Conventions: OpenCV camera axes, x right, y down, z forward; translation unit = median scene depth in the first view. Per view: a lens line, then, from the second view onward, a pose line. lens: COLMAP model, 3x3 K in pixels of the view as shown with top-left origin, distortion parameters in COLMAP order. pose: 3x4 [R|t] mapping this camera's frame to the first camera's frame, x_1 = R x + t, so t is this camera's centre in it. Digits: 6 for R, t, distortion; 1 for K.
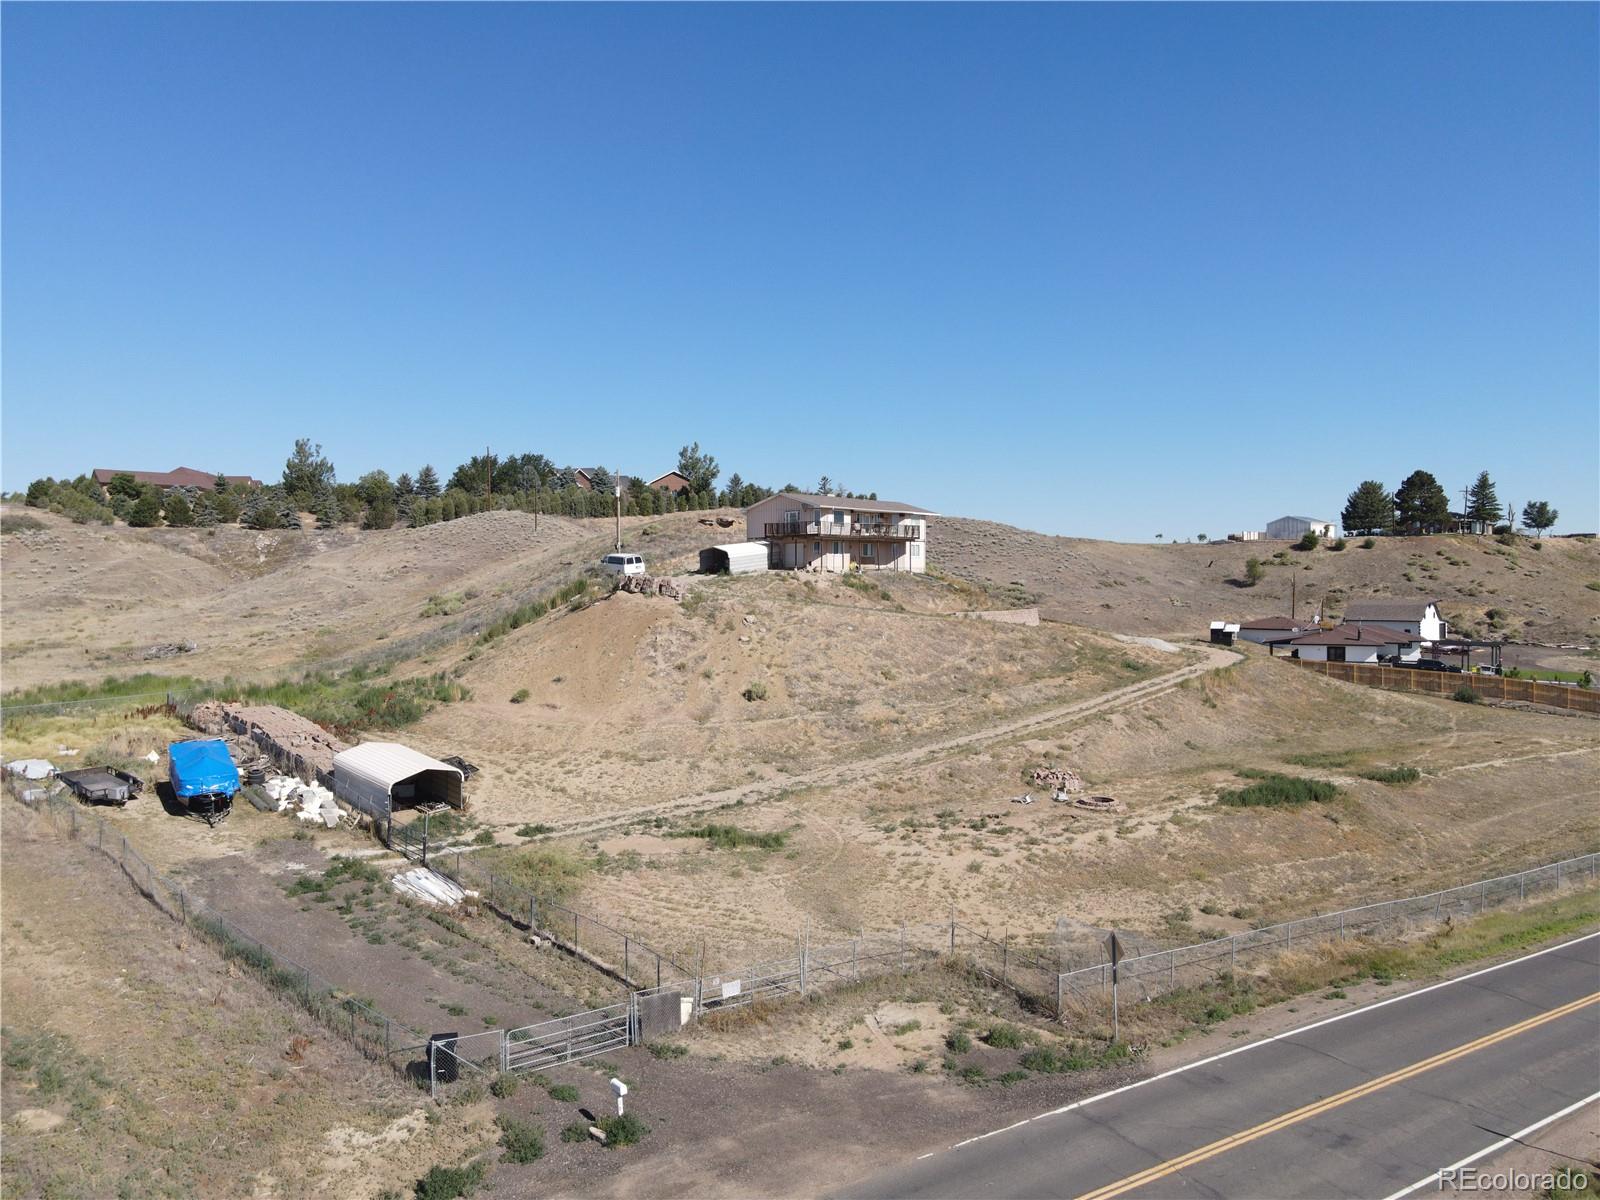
lens RADIAL K [[1173.0, 0, 795.2], [0, 1173.0, 595.0], [0, 0, 1]] dist [0.002121, 0.020203]
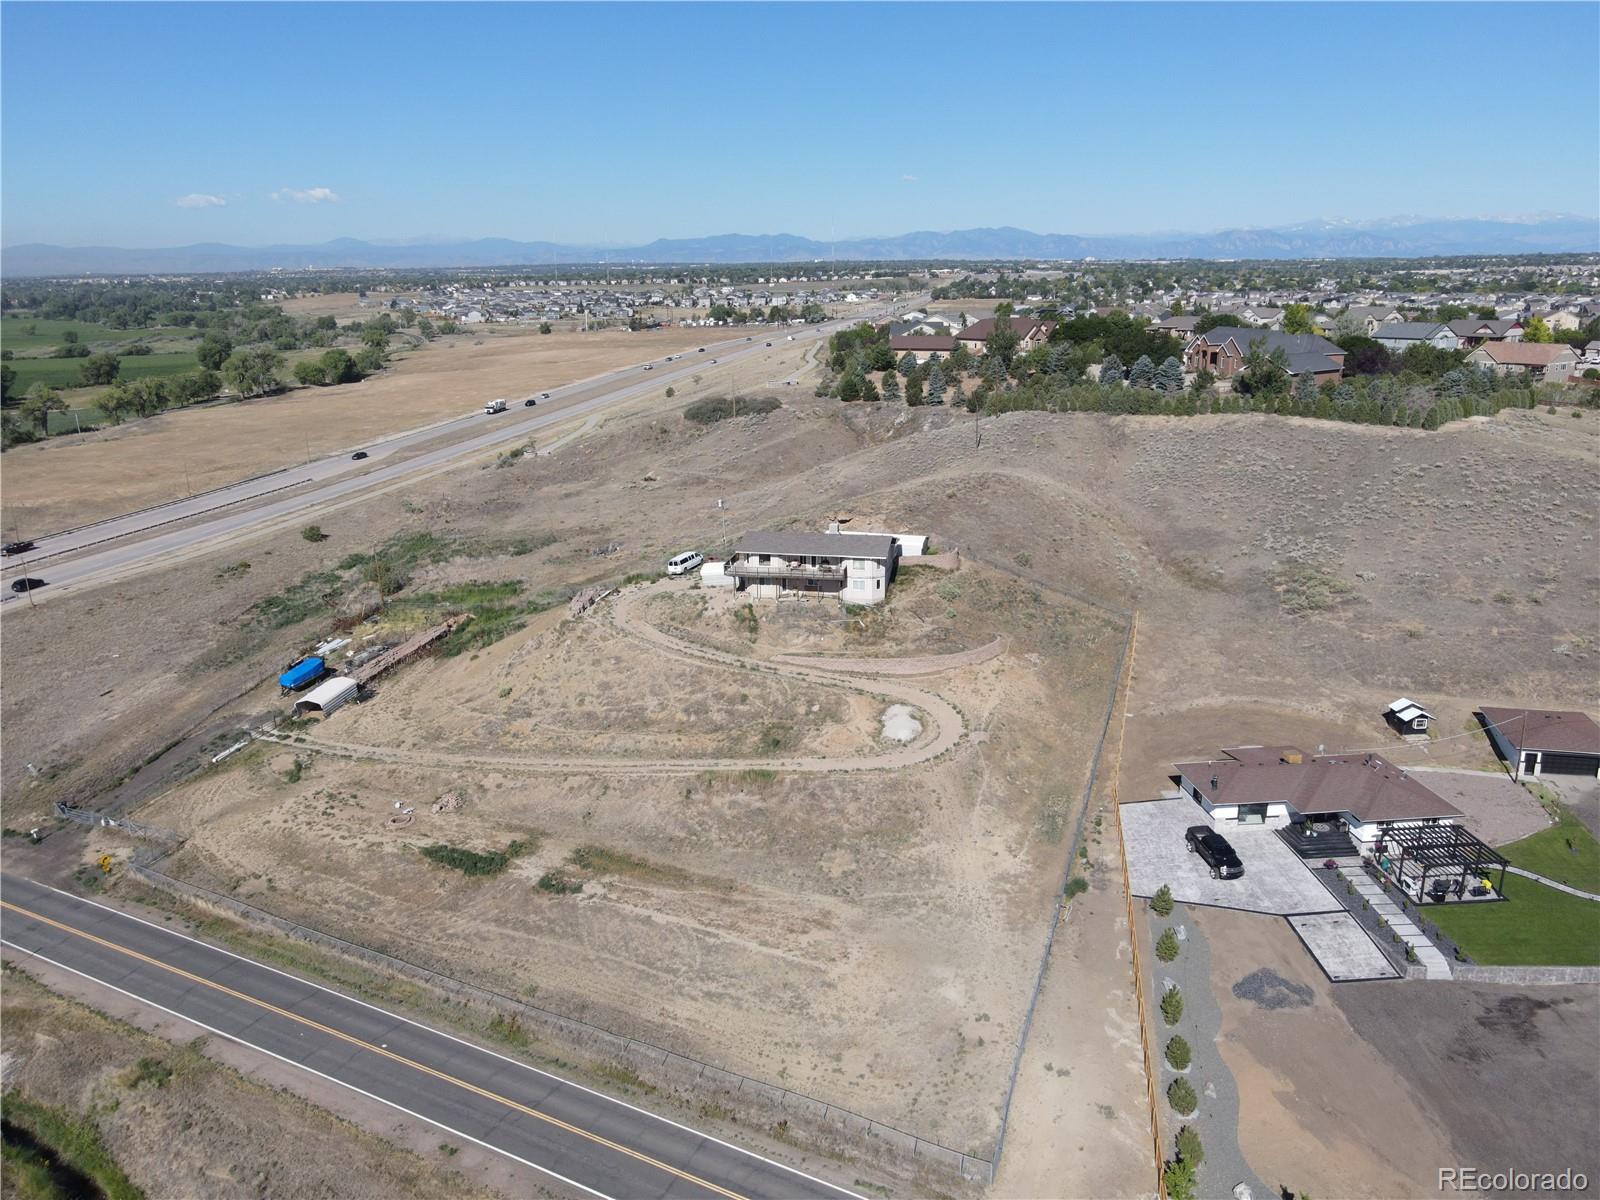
lens RADIAL K [[1173.0, 0, 795.2], [0, 1173.0, 595.0], [0, 0, 1]] dist [0.002121, 0.020203]
pose [[0.503148, 0.231915, -0.832500, 1.972621], [0.004433, 0.962614, 0.270841, -0.651762], [0.864189, -0.139964, 0.483310, 0.653559]]
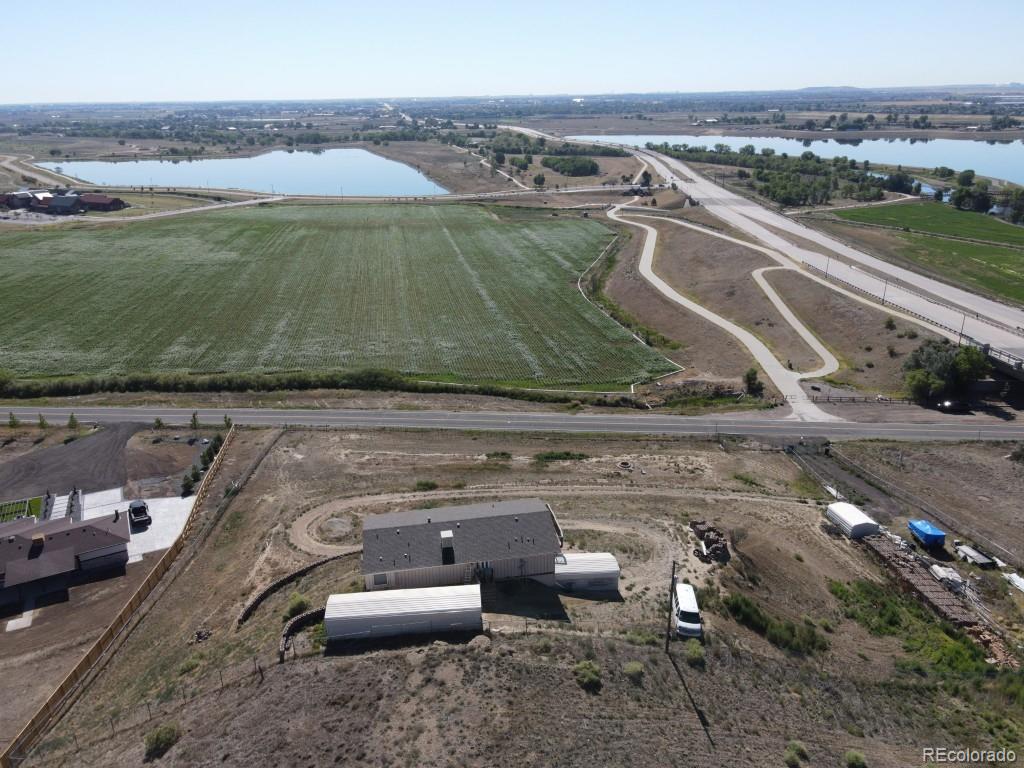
lens RADIAL K [[750.7, 0, 508.9], [0, 750.7, 380.8], [0, 0, 1]] dist [0.002121, 0.020203]
pose [[-0.798052, -0.195732, 0.569914, -0.603571], [0.024407, 0.934501, 0.355124, -0.758062], [-0.602094, 0.297318, -0.741003, 2.552881]]
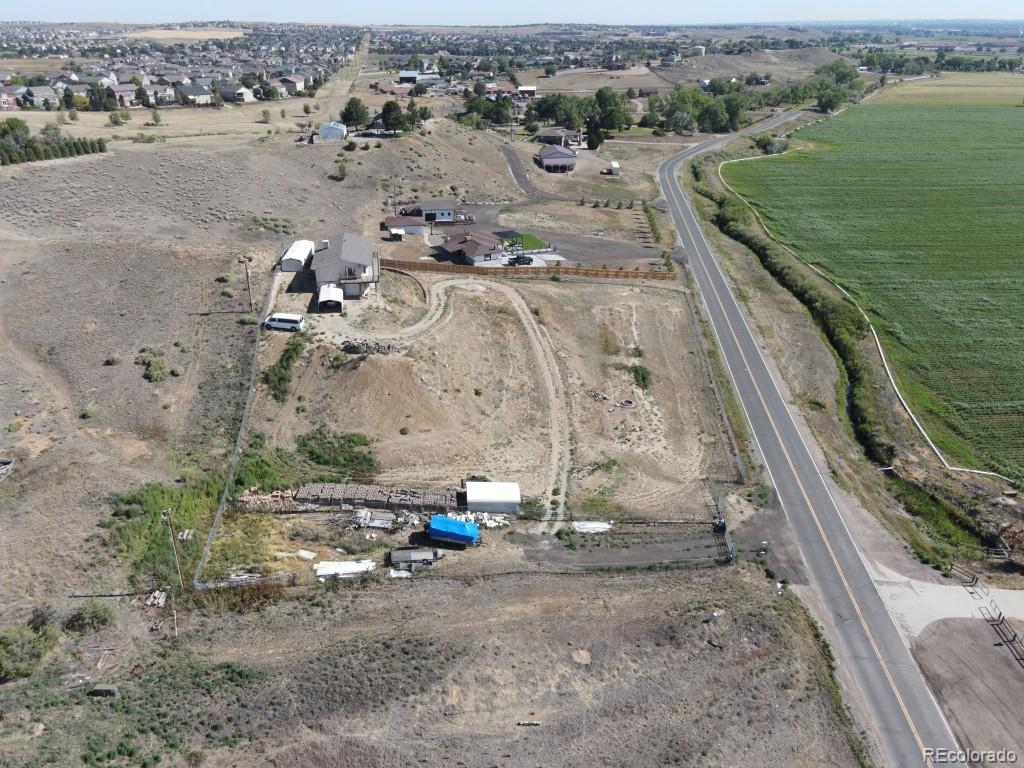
lens RADIAL K [[750.7, 0, 508.9], [0, 750.7, 380.8], [0, 0, 1]] dist [0.002121, 0.020203]
pose [[0.616617, -0.336806, 0.711579, -1.298710], [0.008061, 0.906518, 0.422090, -0.702688], [-0.787222, -0.254532, 0.561690, 0.120421]]
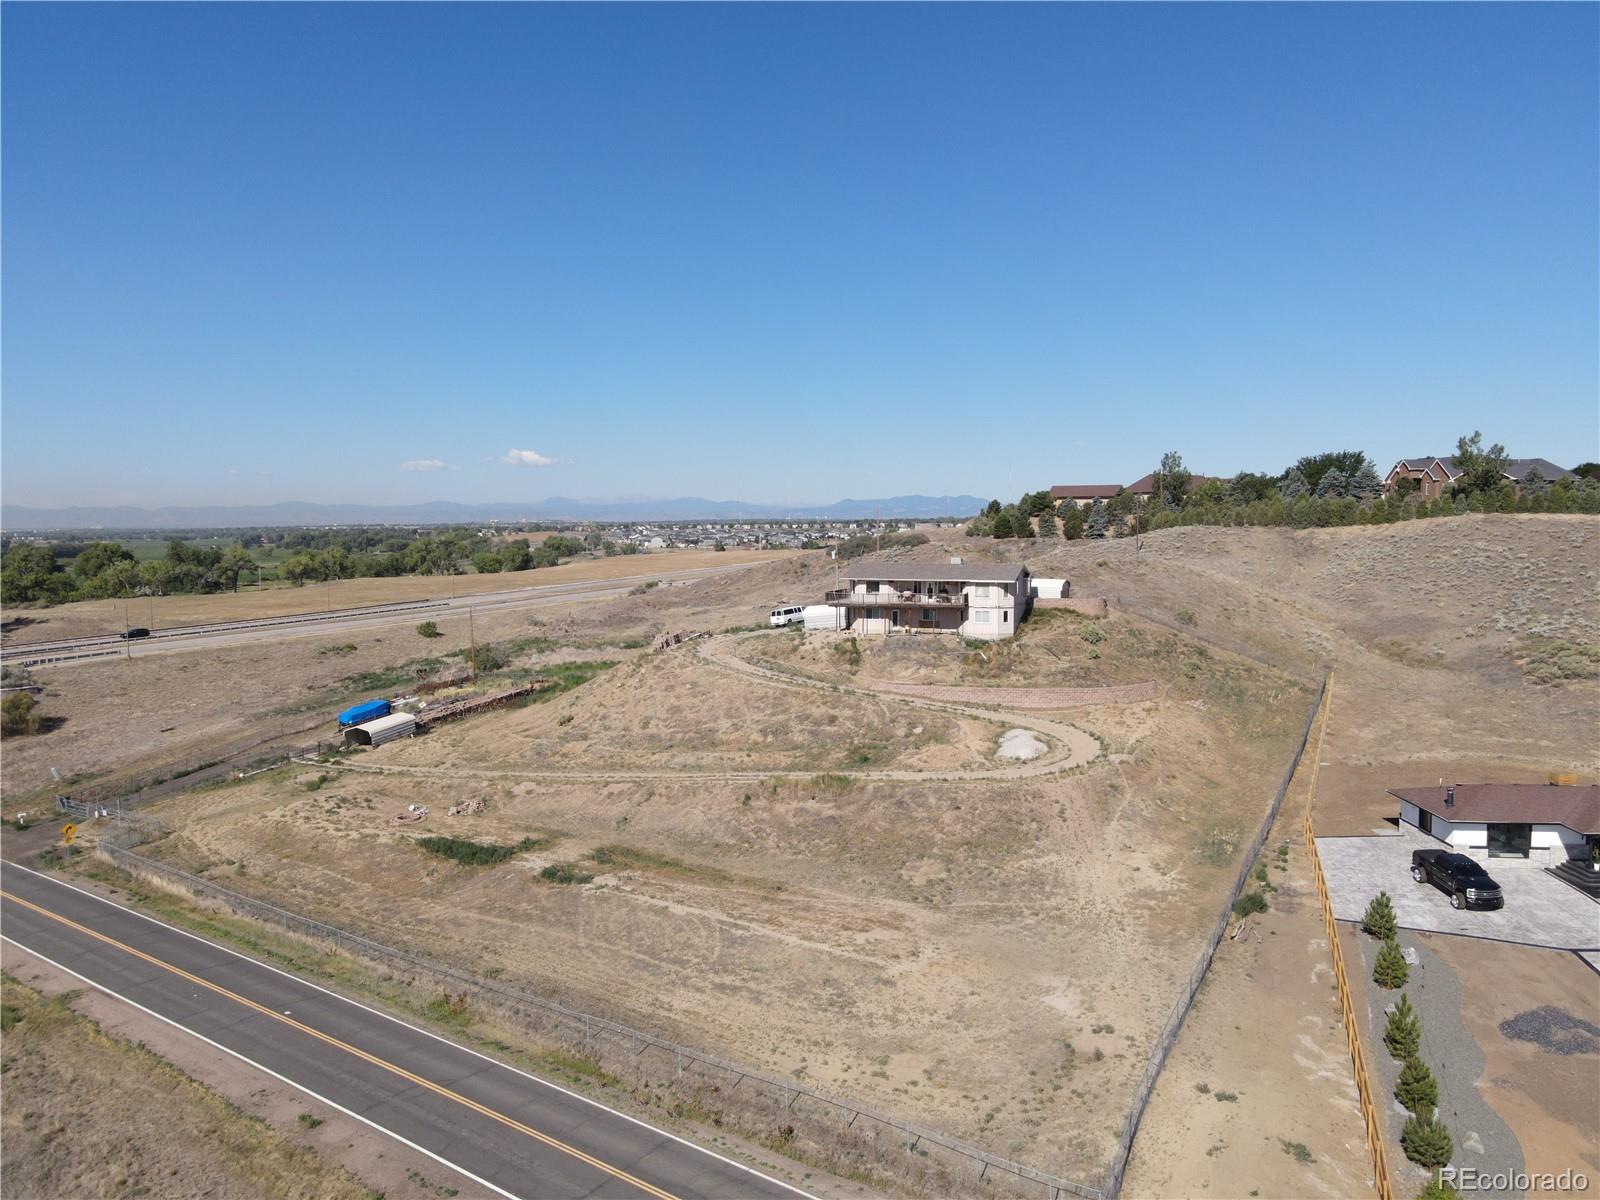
lens RADIAL K [[1173.0, 0, 795.2], [0, 1173.0, 595.0], [0, 0, 1]] dist [0.002121, 0.020203]
pose [[0.366057, 0.058186, -0.928772, 1.814593], [-0.007585, 0.998197, 0.059546, -0.213313], [0.930562, -0.014752, 0.365838, 0.867737]]
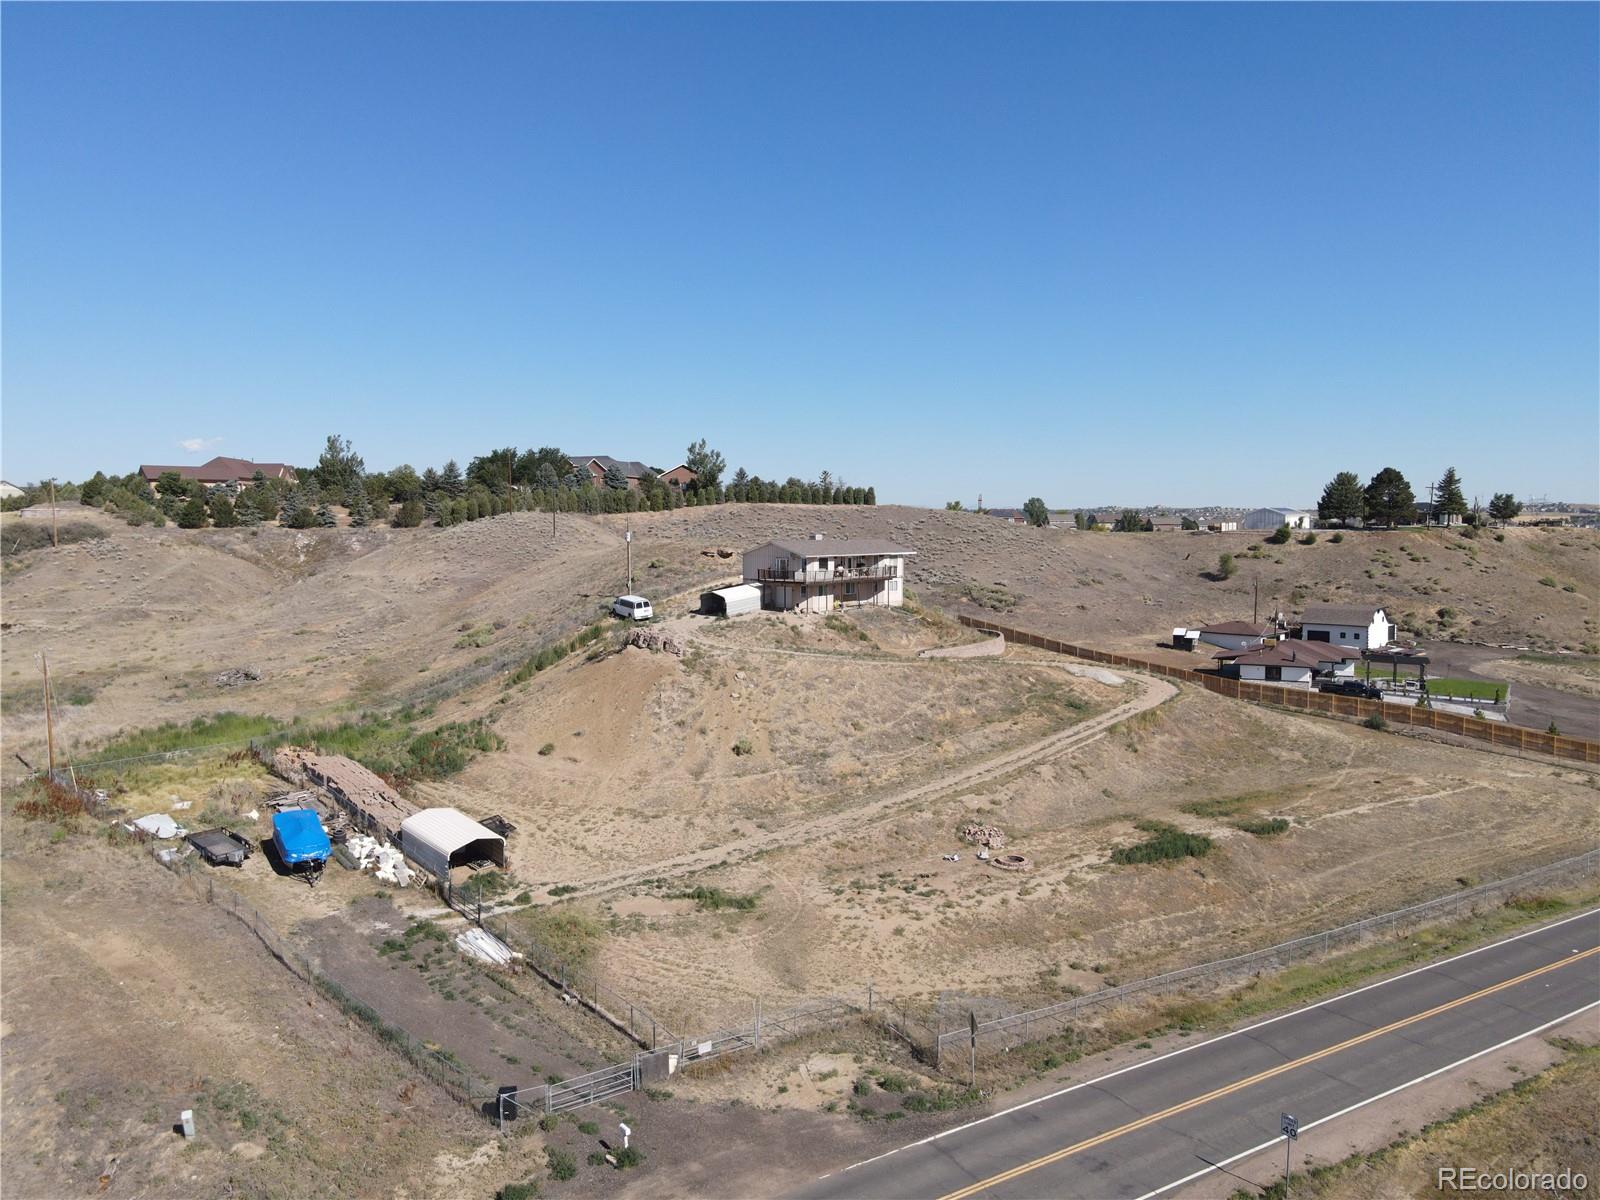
lens RADIAL K [[1173.0, 0, 795.2], [0, 1173.0, 595.0], [0, 0, 1]] dist [0.002121, 0.020203]
pose [[0.999917, 0.001119, -0.012821, 0.041598], [-0.000417, 0.998510, 0.054562, -0.165907], [0.012863, -0.054552, 0.998428, -0.223470]]
